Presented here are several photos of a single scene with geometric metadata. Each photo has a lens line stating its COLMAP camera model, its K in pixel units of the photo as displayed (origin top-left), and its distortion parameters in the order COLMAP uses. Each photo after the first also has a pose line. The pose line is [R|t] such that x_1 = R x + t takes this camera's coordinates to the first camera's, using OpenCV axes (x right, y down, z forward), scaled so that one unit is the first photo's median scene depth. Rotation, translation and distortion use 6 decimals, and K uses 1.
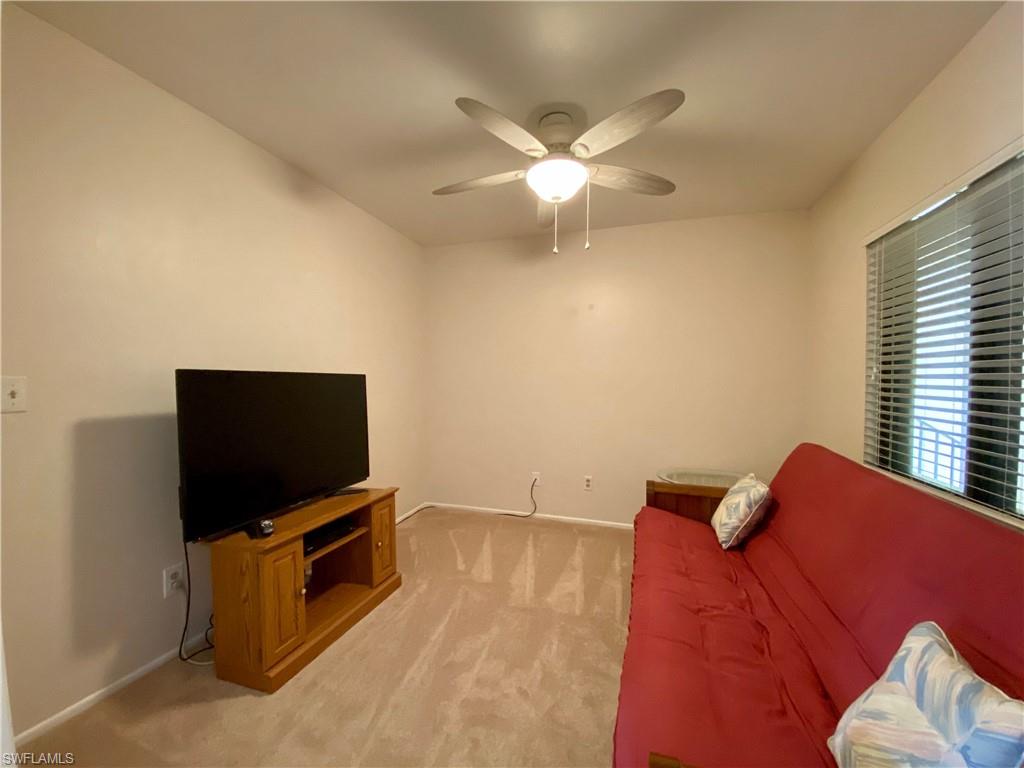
lens RADIAL K [[420.5, 0, 511.2], [0, 420.5, 386.6], [0, 0, 1]] dist [0.015023, -0.018894]
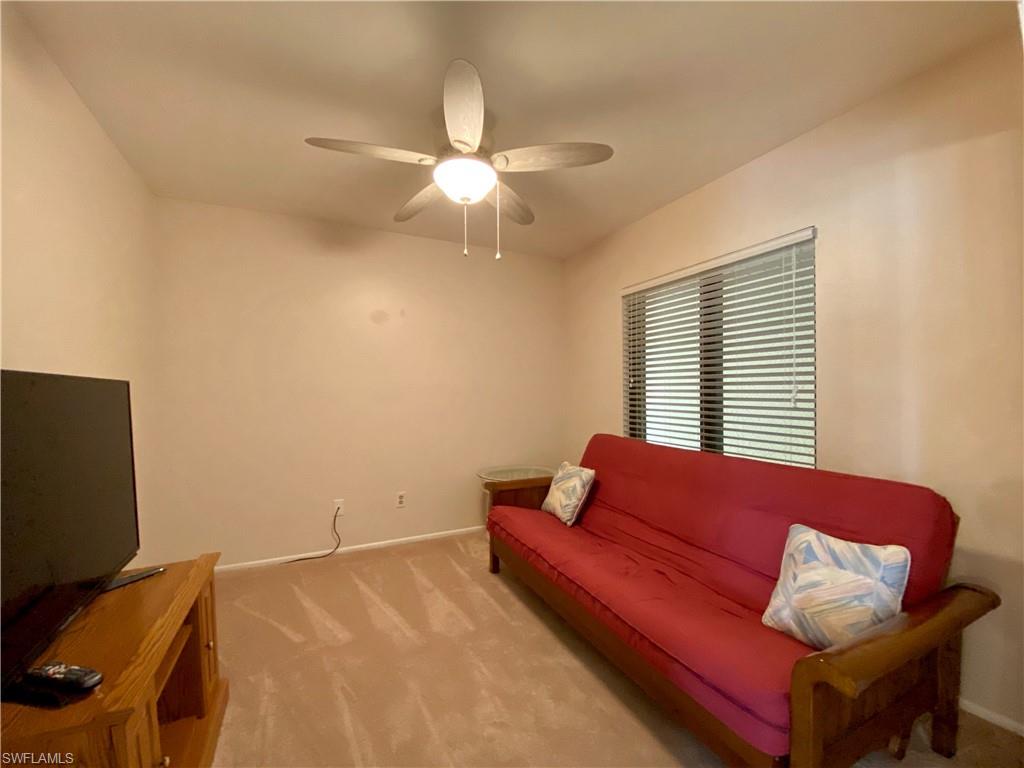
lens RADIAL K [[414.6, 0, 509.7], [0, 414.6, 387.5], [0, 0, 1]] dist [0.032787, -0.028189]
pose [[0.735786, -0.005642, 0.677190, -0.426915], [0.027819, 0.999373, -0.021900, 0.008010], [-0.676642, 0.034953, 0.735482, 0.219420]]
